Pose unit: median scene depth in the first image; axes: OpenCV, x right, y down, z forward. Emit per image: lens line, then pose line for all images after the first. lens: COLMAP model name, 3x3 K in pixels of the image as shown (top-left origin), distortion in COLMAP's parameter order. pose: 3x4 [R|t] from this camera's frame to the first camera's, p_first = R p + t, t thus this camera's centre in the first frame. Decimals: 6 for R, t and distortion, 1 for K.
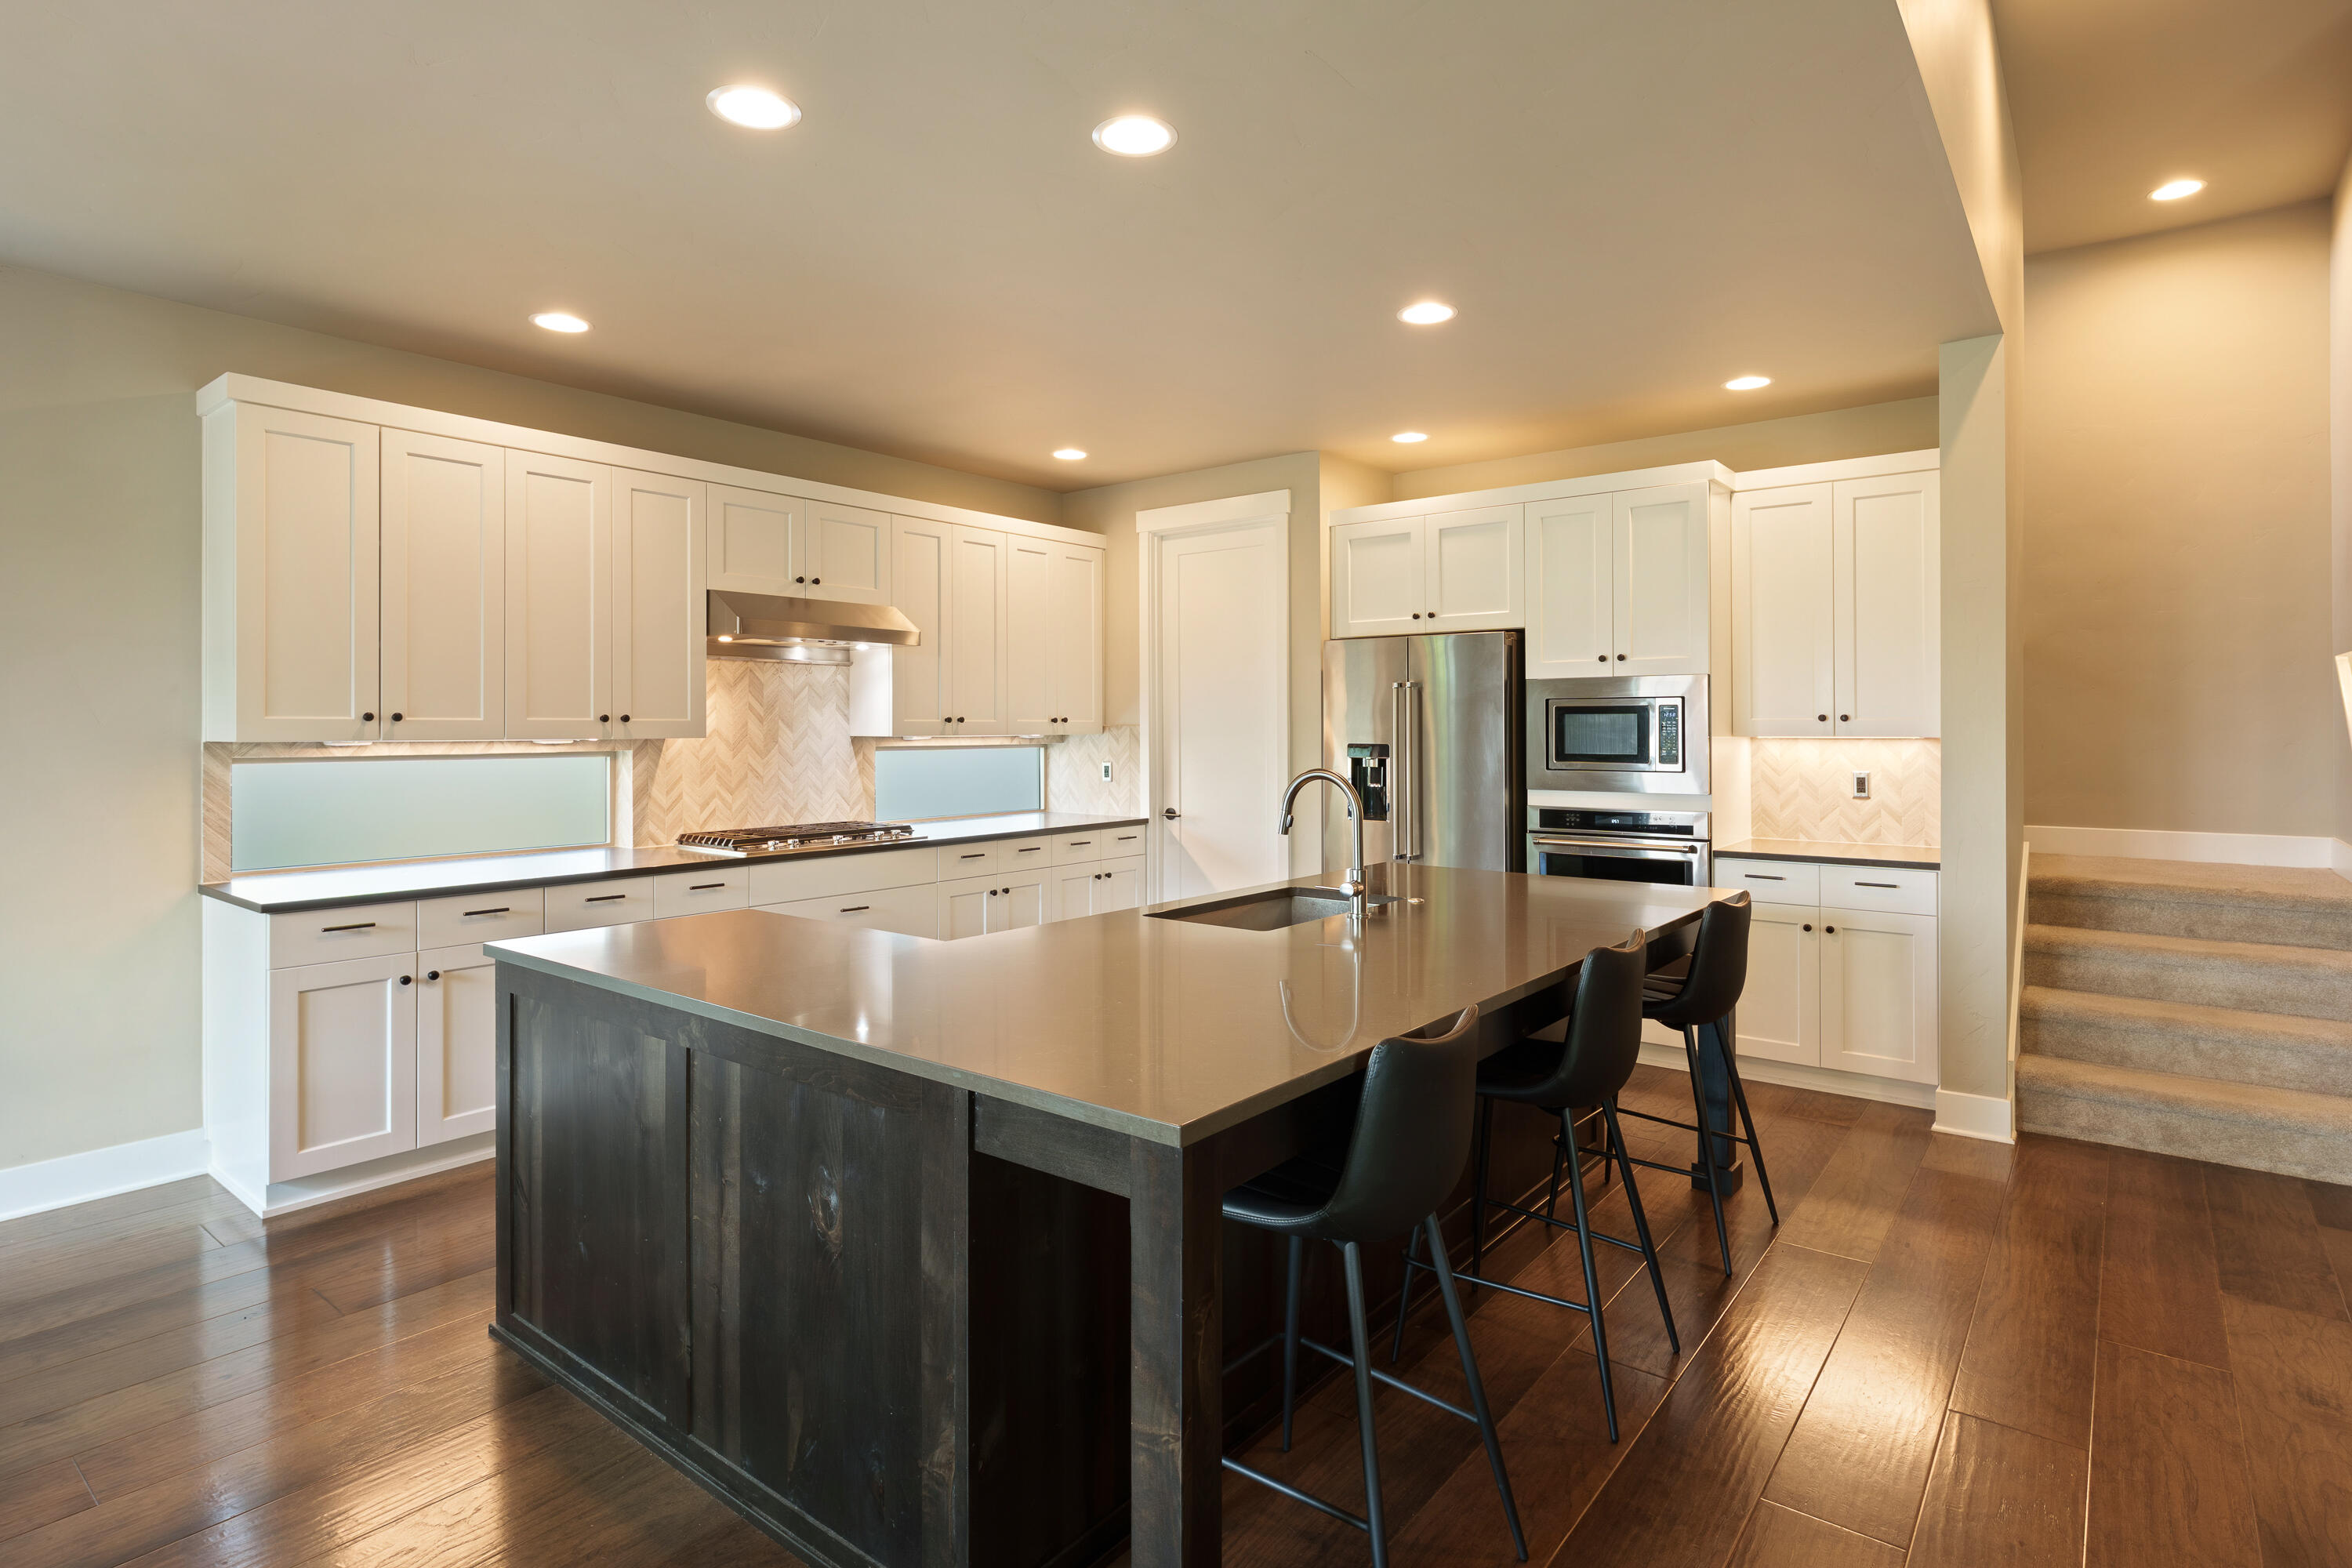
lens RADIAL K [[1197.0, 0, 1184.7], [0, 1197.0, 715.0], [0, 0, 1]] dist [-0.014881, -0.000317]
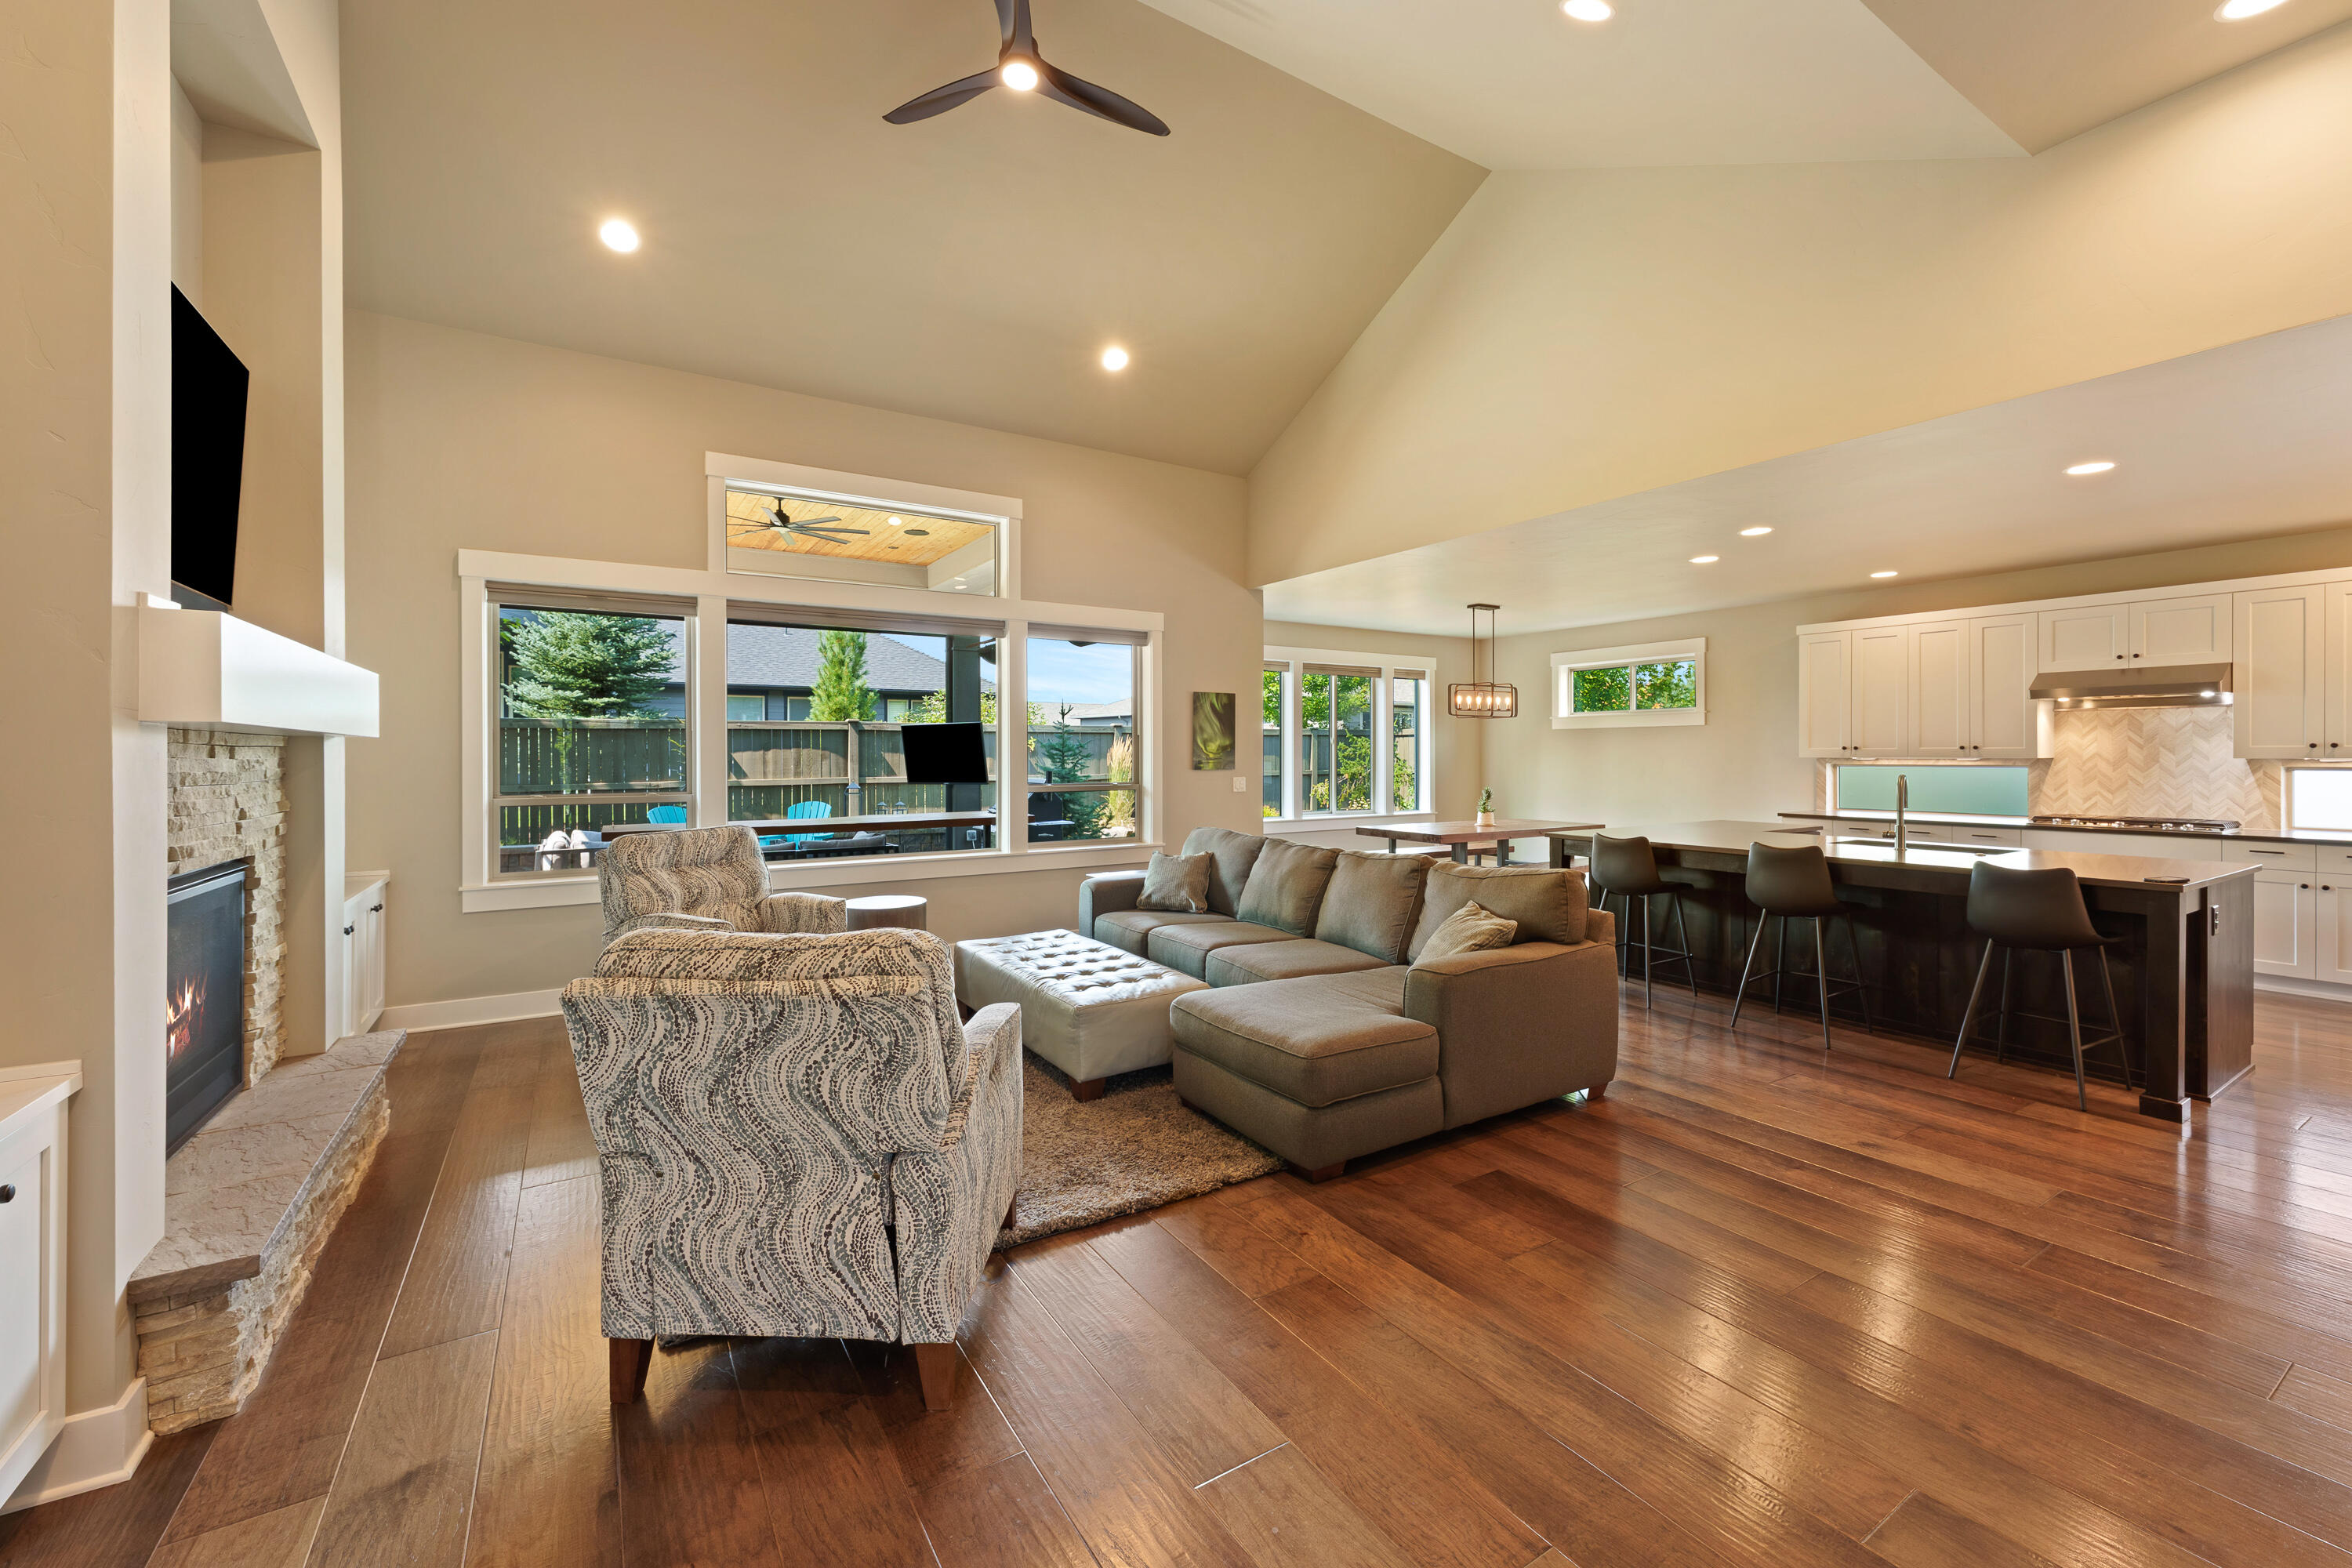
lens RADIAL K [[931.9, 0, 1196.4], [0, 931.9, 756.4], [0, 0, 1]] dist [-0.006081, 0.001780]
pose [[-0.325145, 0.001062, -0.945663, 1.160144], [0.008873, 0.999959, -0.001928, 0.007759], [0.945622, -0.009018, -0.325141, 0.241986]]
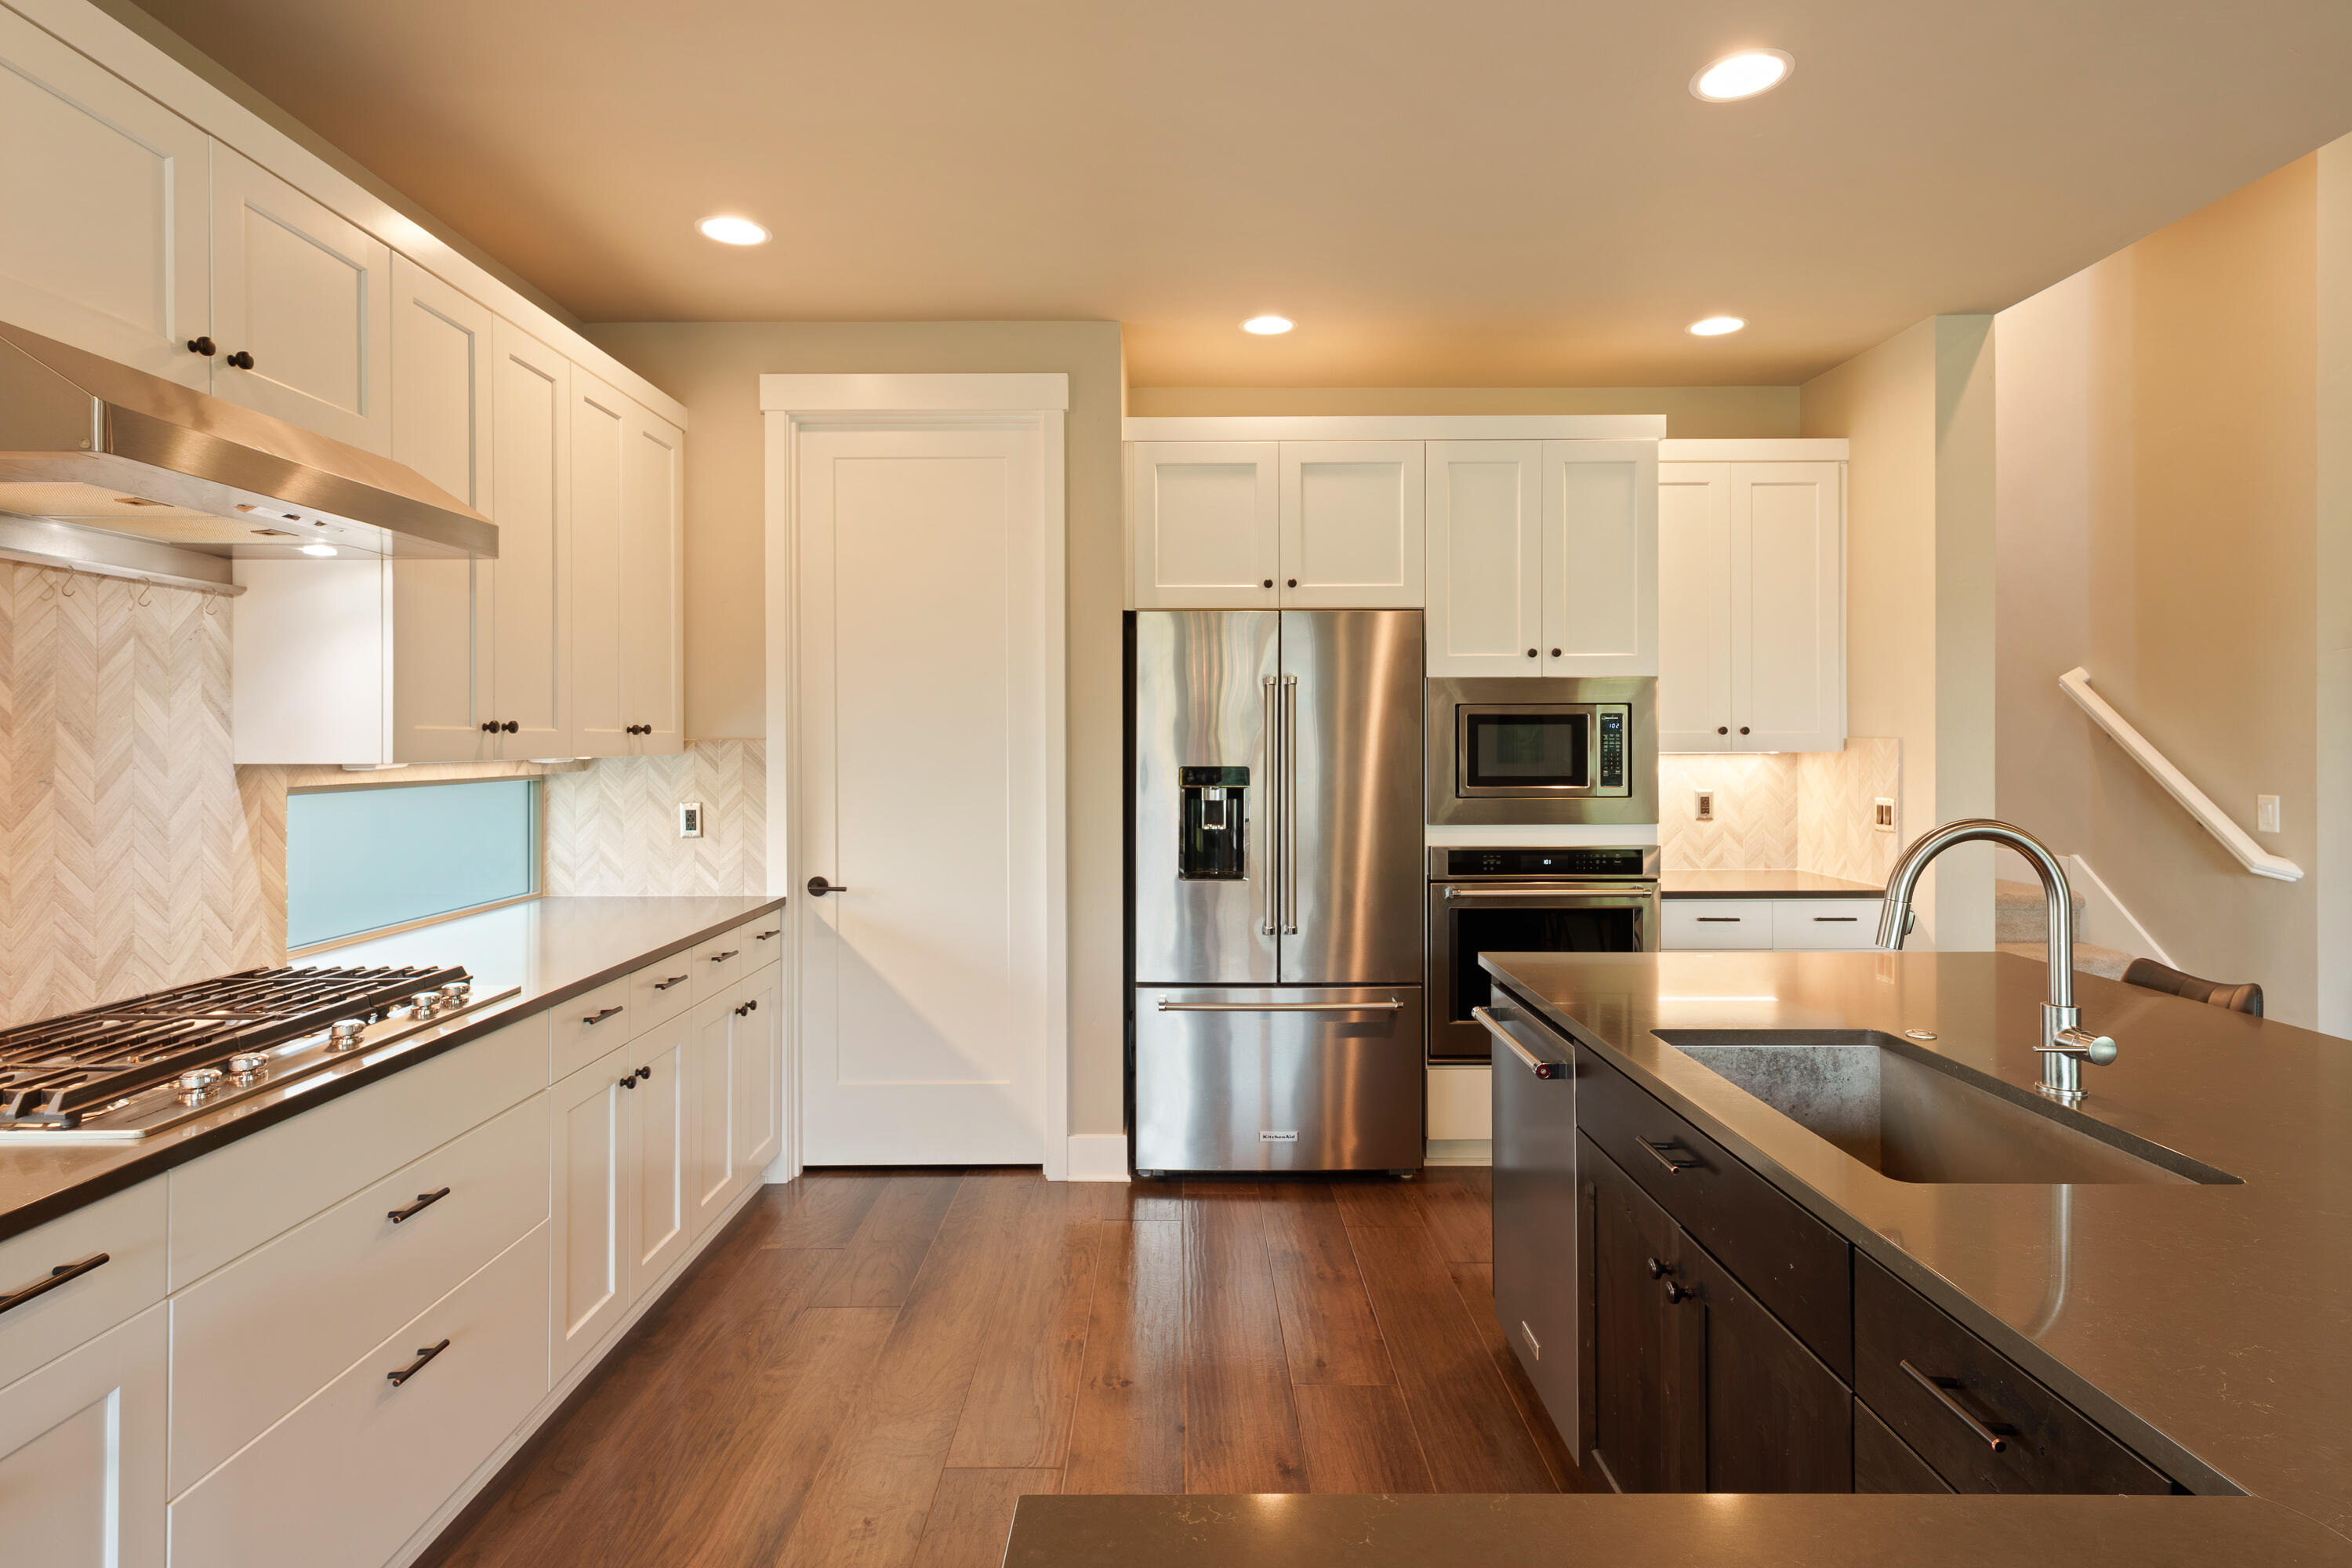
lens RADIAL K [[1236.0, 0, 1188.7], [0, 1236.0, 734.3], [0, 0, 1]] dist [0.006721, 0.000706]
pose [[0.783599, 0.003218, 0.621258, -0.307666], [-0.004755, 0.999988, 0.000818, 0.005706], [-0.621248, -0.003595, 0.783606, 0.485493]]
